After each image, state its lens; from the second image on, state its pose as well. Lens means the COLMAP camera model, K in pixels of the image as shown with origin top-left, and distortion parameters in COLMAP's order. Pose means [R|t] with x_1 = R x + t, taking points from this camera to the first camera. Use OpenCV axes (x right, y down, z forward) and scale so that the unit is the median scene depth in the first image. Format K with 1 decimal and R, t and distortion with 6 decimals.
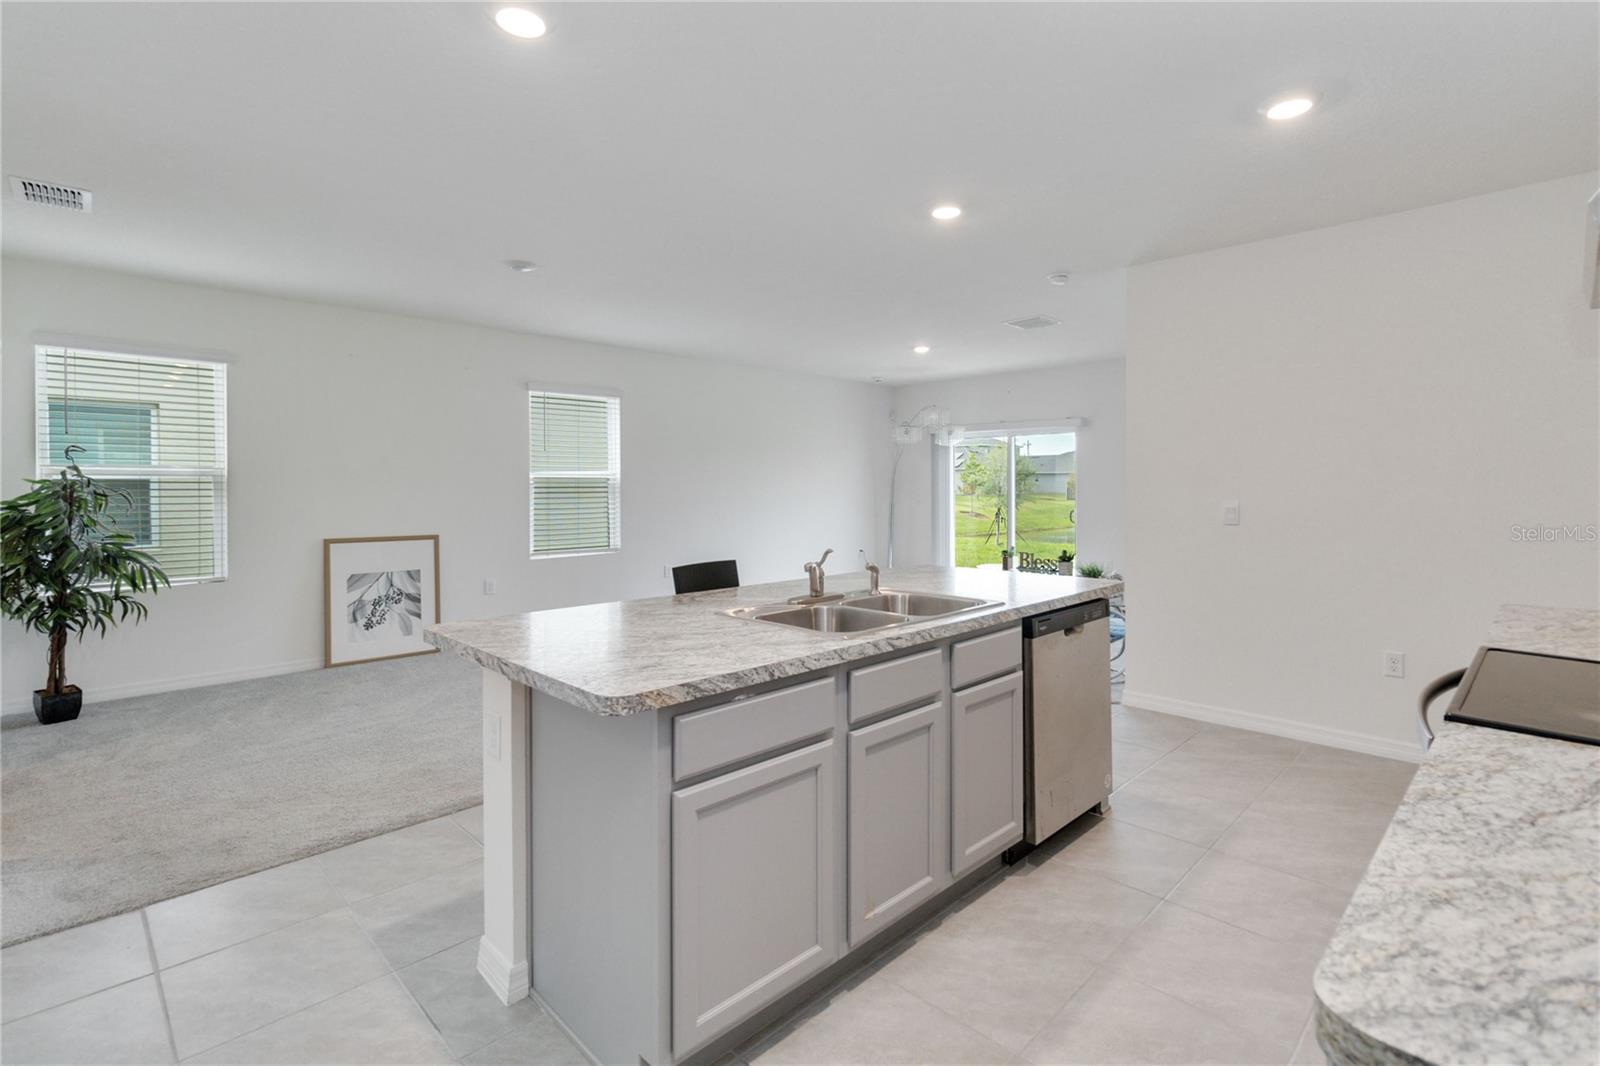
lens RADIAL K [[738.9, 0, 835.8], [0, 738.9, 488.9], [0, 0, 1]] dist [-0.000483, 0.000306]
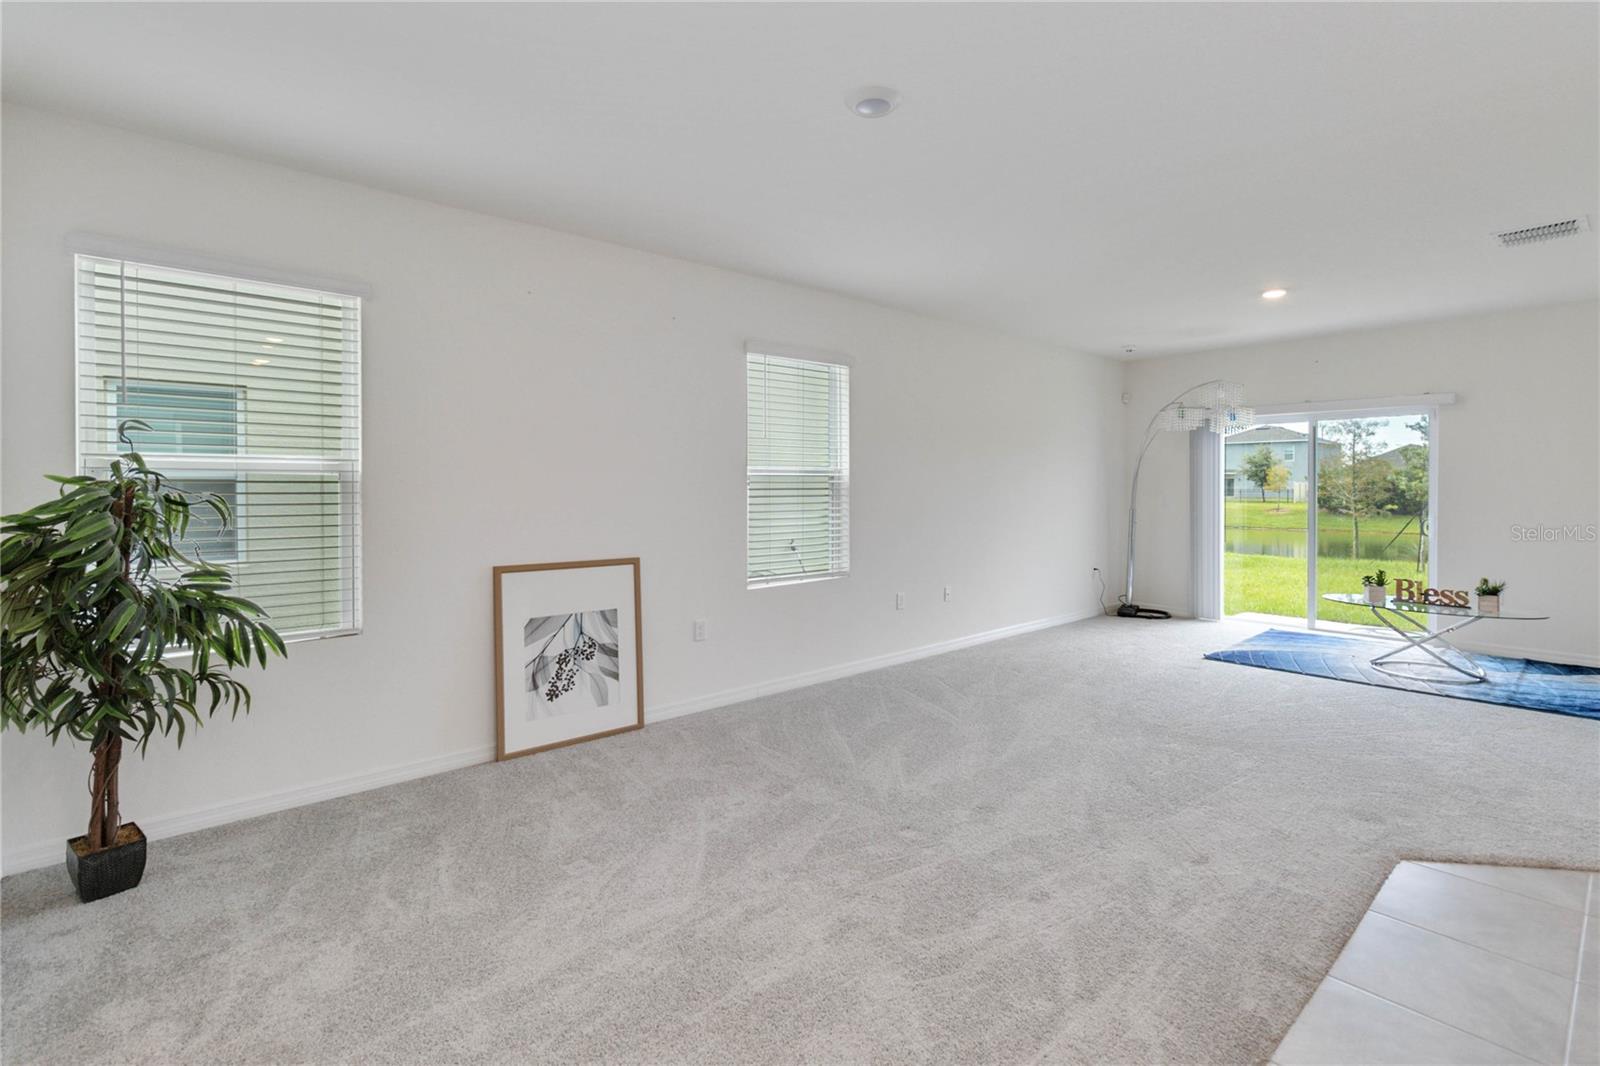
lens RADIAL K [[763.6, 0, 856.3], [0, 763.6, 488.6], [0, 0, 1]] dist [-0.001520, 0.000825]
pose [[0.998399, -0.000489, -0.056557, -0.407182], [0.000430, 0.999999, -0.001055, -0.002364], [0.056557, 0.001029, 0.998399, 0.410836]]
